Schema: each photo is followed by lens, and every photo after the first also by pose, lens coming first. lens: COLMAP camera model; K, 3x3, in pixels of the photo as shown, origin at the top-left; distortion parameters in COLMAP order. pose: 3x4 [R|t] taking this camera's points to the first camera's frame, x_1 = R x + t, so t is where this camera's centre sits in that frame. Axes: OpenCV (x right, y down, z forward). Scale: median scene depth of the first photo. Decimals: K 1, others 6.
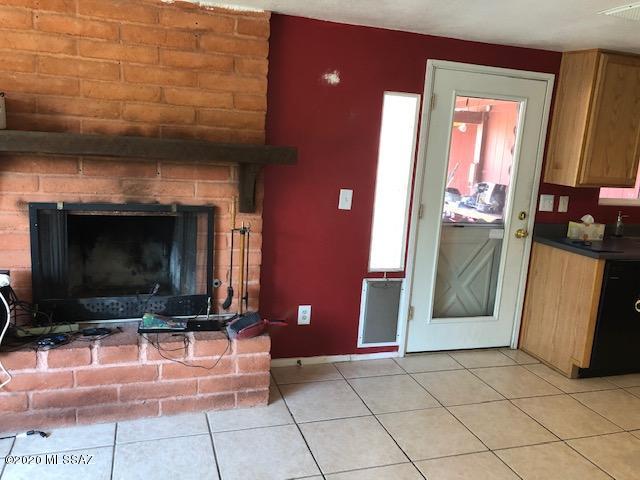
lens RADIAL K [[527.8, 0, 321.9], [0, 527.8, 237.0], [0, 0, 1]] dist [0.051429, -0.034868]
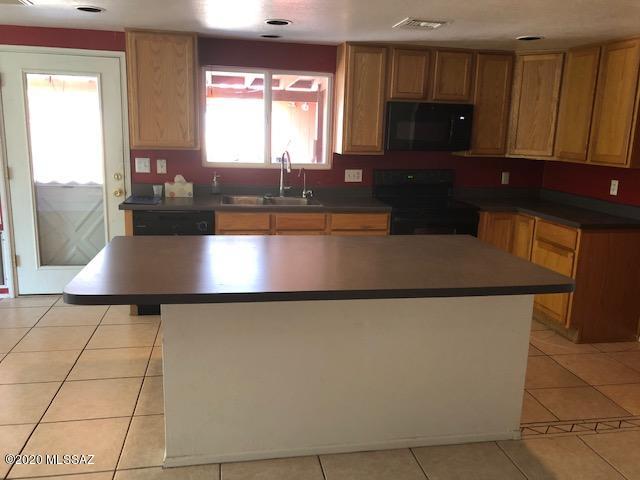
lens RADIAL K [[527.8, 0, 321.9], [0, 527.8, 236.5], [0, 0, 1]] dist [0.051429, -0.034868]
pose [[0.990005, -0.009502, -0.140709, 1.038740], [0.012020, 0.999782, 0.017050, 0.079799], [0.140516, -0.018571, 0.989904, -0.084178]]
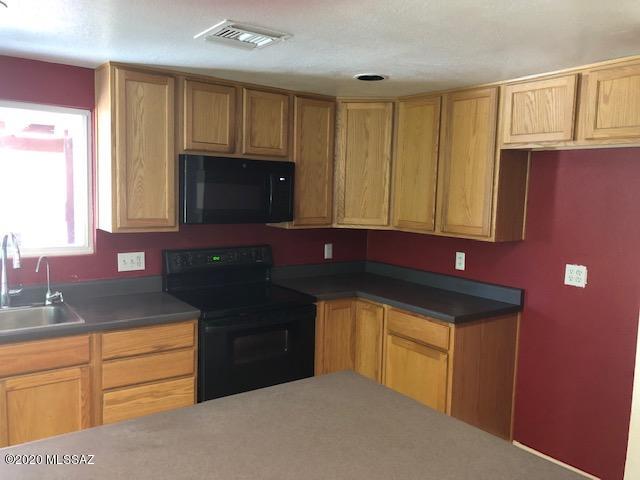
lens RADIAL K [[527.8, 0, 317.3], [0, 527.8, 239.9], [0, 0, 1]] dist [0.051429, -0.034868]
pose [[0.956348, -0.070989, 0.283476, 0.980387], [0.089349, 0.994623, -0.052355, -0.011427], [-0.278235, 0.075398, 0.957549, 0.301050]]
